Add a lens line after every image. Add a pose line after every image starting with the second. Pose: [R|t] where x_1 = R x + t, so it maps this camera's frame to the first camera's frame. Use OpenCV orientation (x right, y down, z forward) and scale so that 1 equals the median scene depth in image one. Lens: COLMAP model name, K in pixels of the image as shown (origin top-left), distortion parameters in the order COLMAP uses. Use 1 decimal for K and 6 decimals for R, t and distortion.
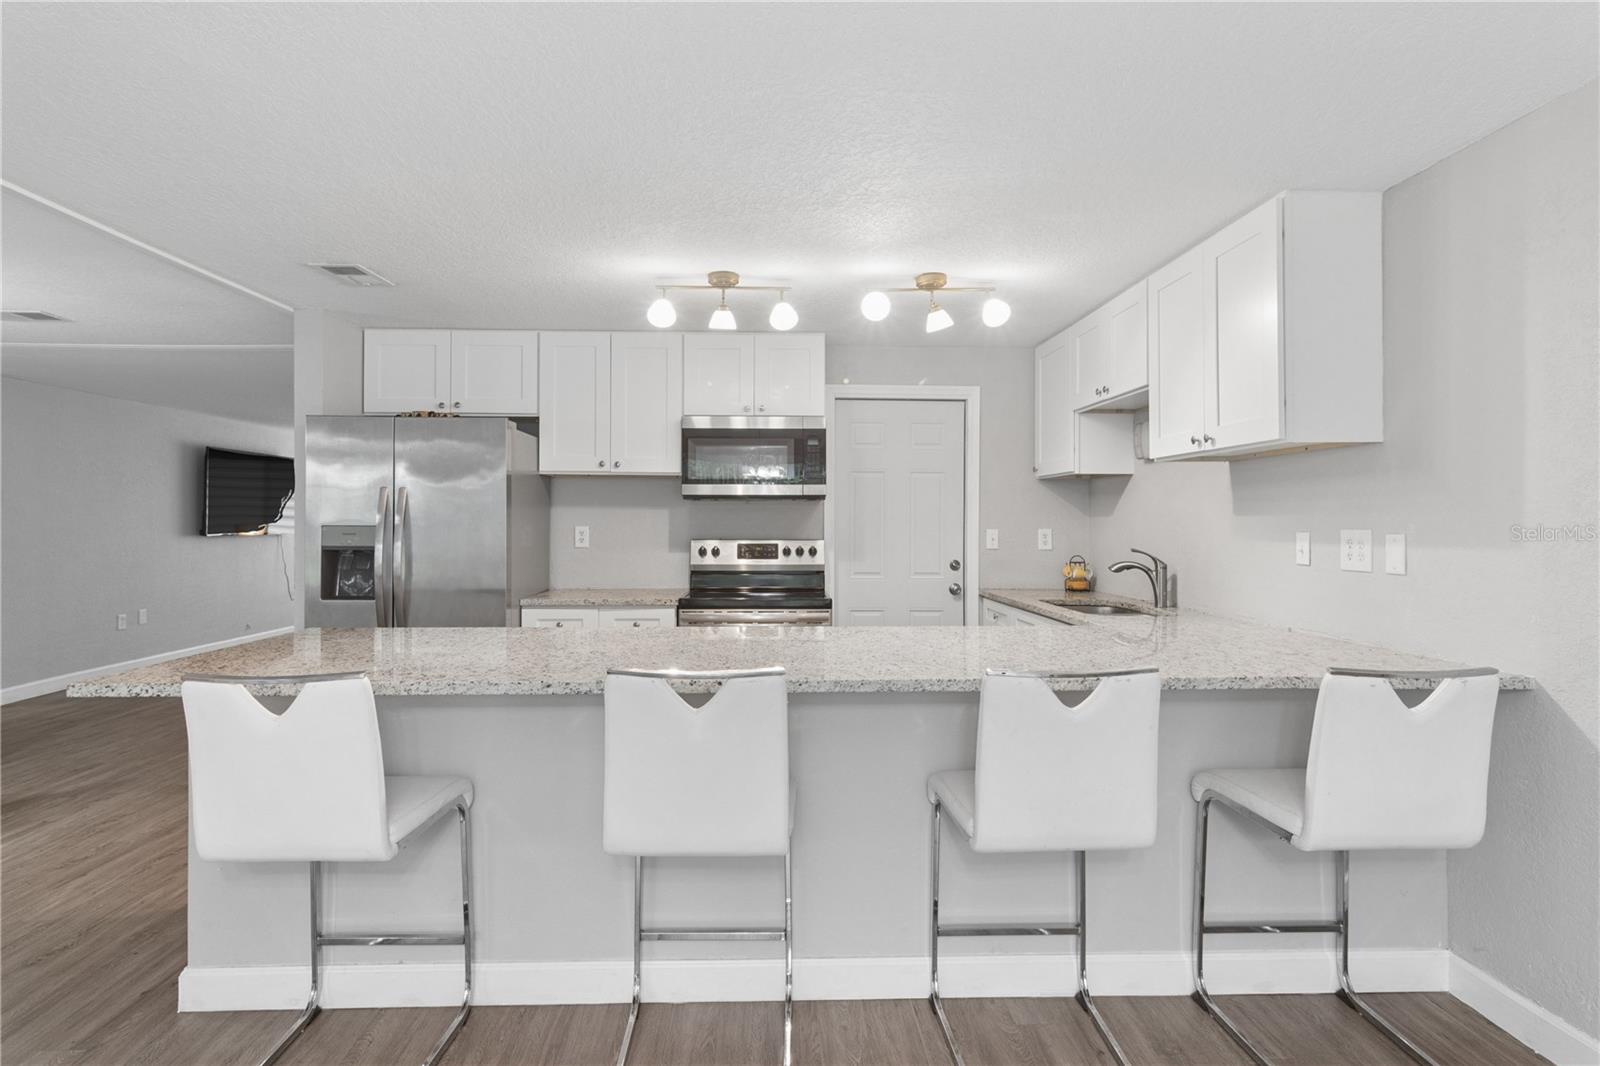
lens RADIAL K [[831.9, 0, 796.3], [0, 831.9, 522.2], [0, 0, 1]] dist [-0.001663, -0.000415]
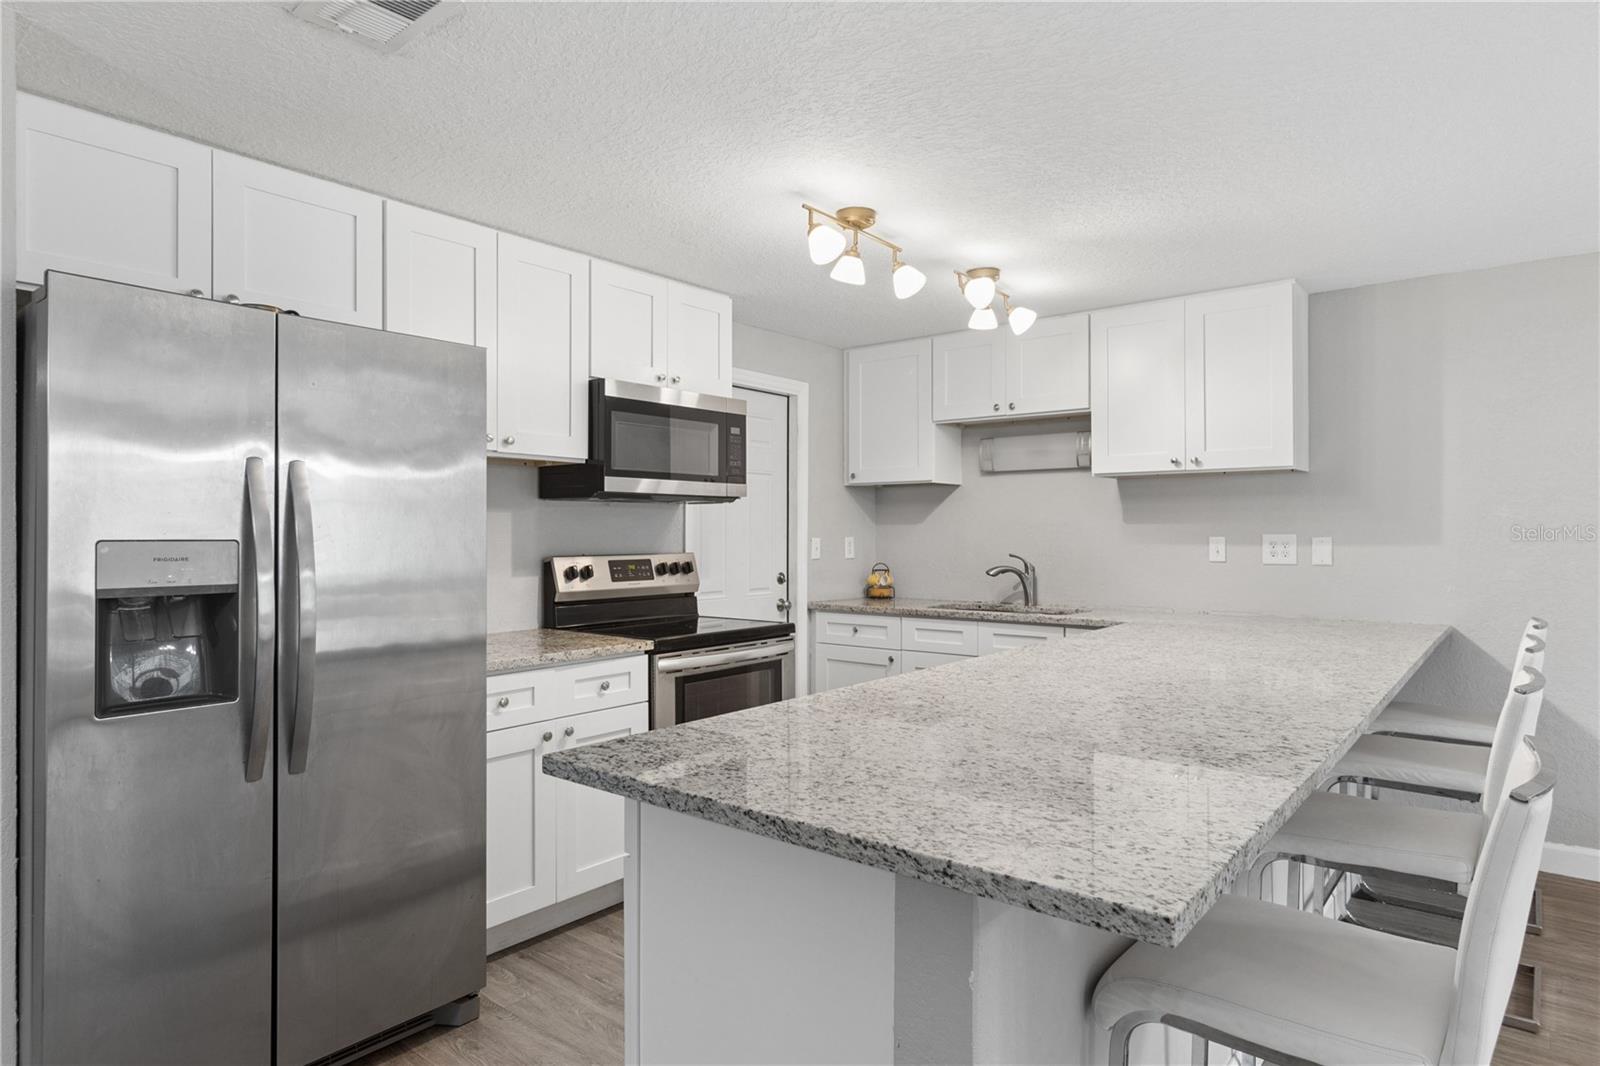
lens RADIAL K [[925.1, 0, 796.7], [0, 925.1, 510.1], [0, 0, 1]] dist [0.006700, -0.000888]
pose [[0.649490, 0.013874, 0.760244, -0.619405], [0.003470, 0.999769, -0.021210, -0.000751], [-0.760362, 0.016413, 0.649292, 0.376176]]
